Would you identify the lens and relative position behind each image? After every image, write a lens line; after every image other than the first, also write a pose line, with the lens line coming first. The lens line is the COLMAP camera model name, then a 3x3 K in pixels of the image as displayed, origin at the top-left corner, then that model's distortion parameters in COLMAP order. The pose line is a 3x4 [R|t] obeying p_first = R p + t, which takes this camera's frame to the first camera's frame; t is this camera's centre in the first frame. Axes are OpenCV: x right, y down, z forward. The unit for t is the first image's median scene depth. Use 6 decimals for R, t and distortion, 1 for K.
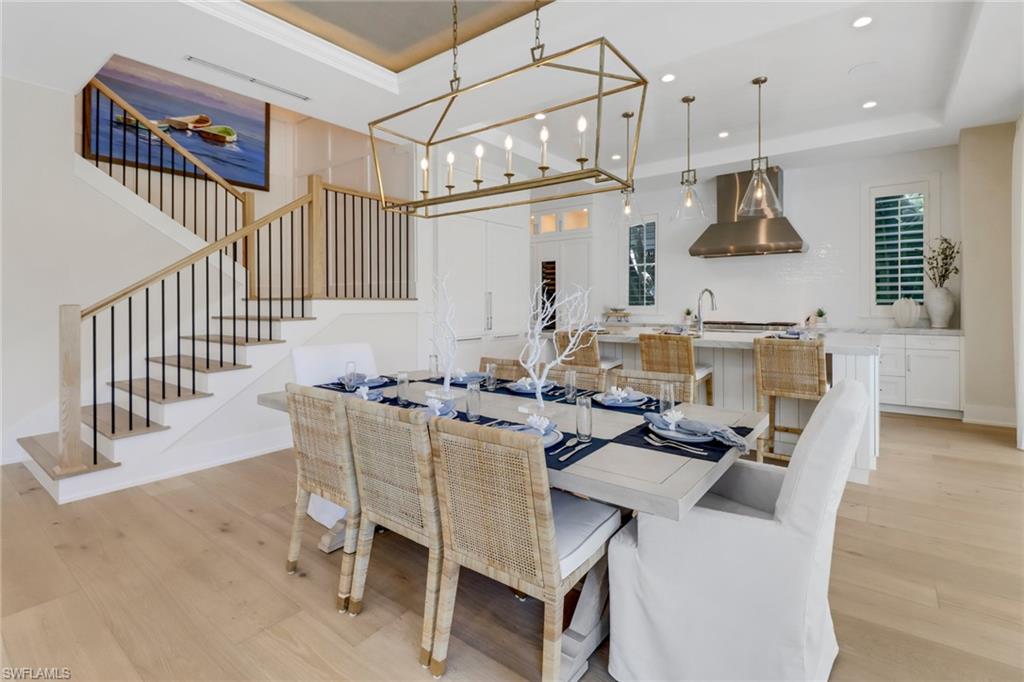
lens RADIAL K [[483.4, 0, 511.2], [0, 483.4, 299.1], [0, 0, 1]] dist [0.000064, 0.000026]
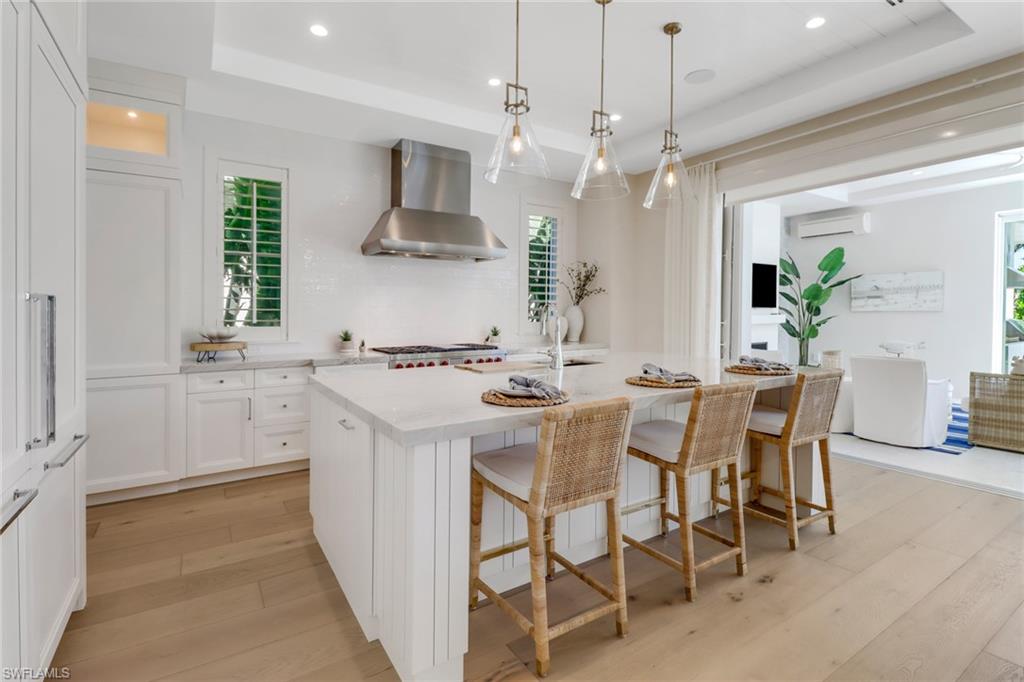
lens RADIAL K [[479.4, 0, 508.1], [0, 479.4, 319.7], [0, 0, 1]] dist [0.001766, 0.000365]
pose [[0.340186, -0.012005, 0.940281, -0.200642], [-0.001842, 0.999908, 0.013433, -0.005654], [-0.940356, -0.006301, 0.340133, 0.702344]]
